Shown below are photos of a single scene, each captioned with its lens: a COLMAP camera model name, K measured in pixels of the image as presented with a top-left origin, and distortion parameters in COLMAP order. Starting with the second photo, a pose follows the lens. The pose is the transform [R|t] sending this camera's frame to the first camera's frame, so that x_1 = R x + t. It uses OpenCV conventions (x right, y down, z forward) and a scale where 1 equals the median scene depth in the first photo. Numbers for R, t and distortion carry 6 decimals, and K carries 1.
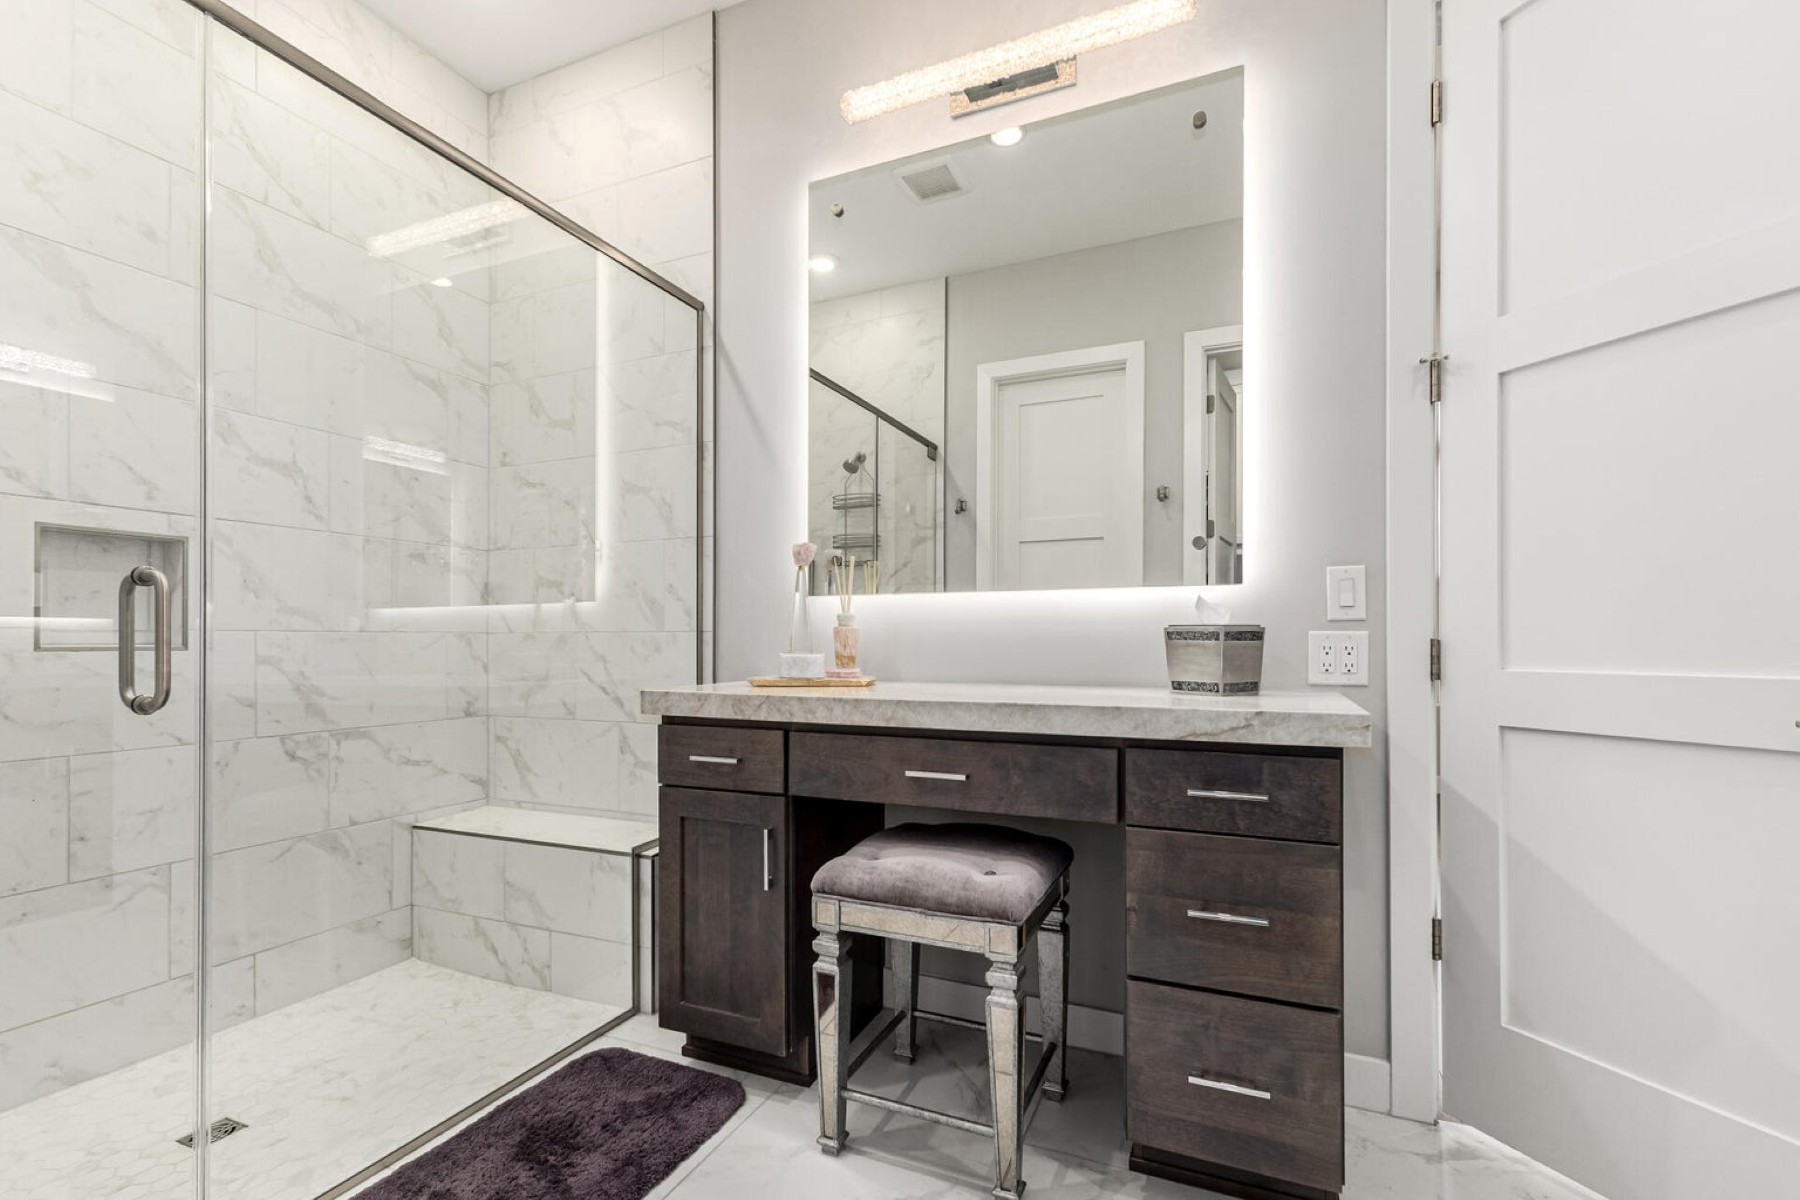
lens RADIAL K [[797.7, 0, 895.1], [0, 797.7, 636.3], [0, 0, 1]] dist [0.003708, -0.000635]
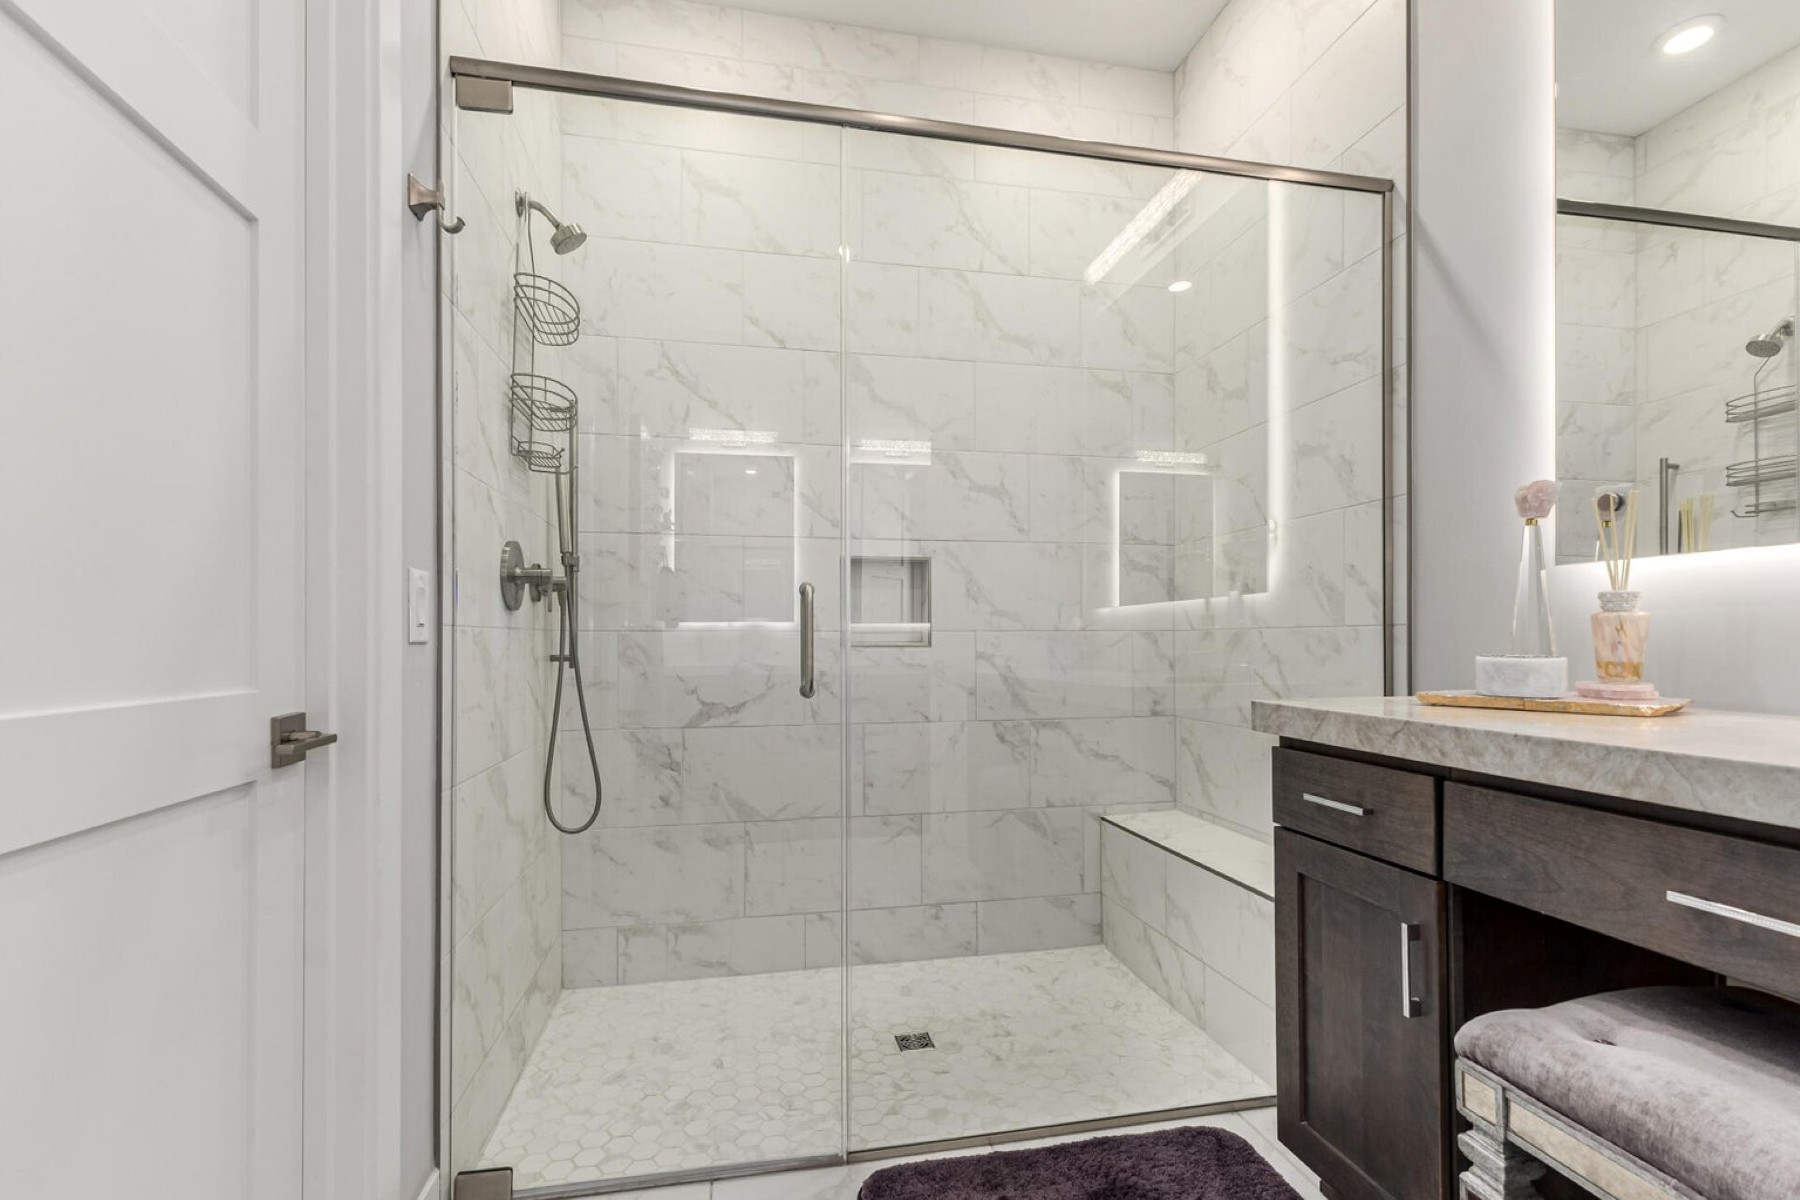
lens RADIAL K [[797.7, 0, 895.1], [0, 797.7, 636.3], [0, 0, 1]] dist [0.003708, -0.000635]
pose [[0.579013, -0.006489, -0.815293, 0.100594], [0.009023, 0.999958, -0.001550, 0.001532], [0.815269, -0.006459, 0.579047, 0.208769]]
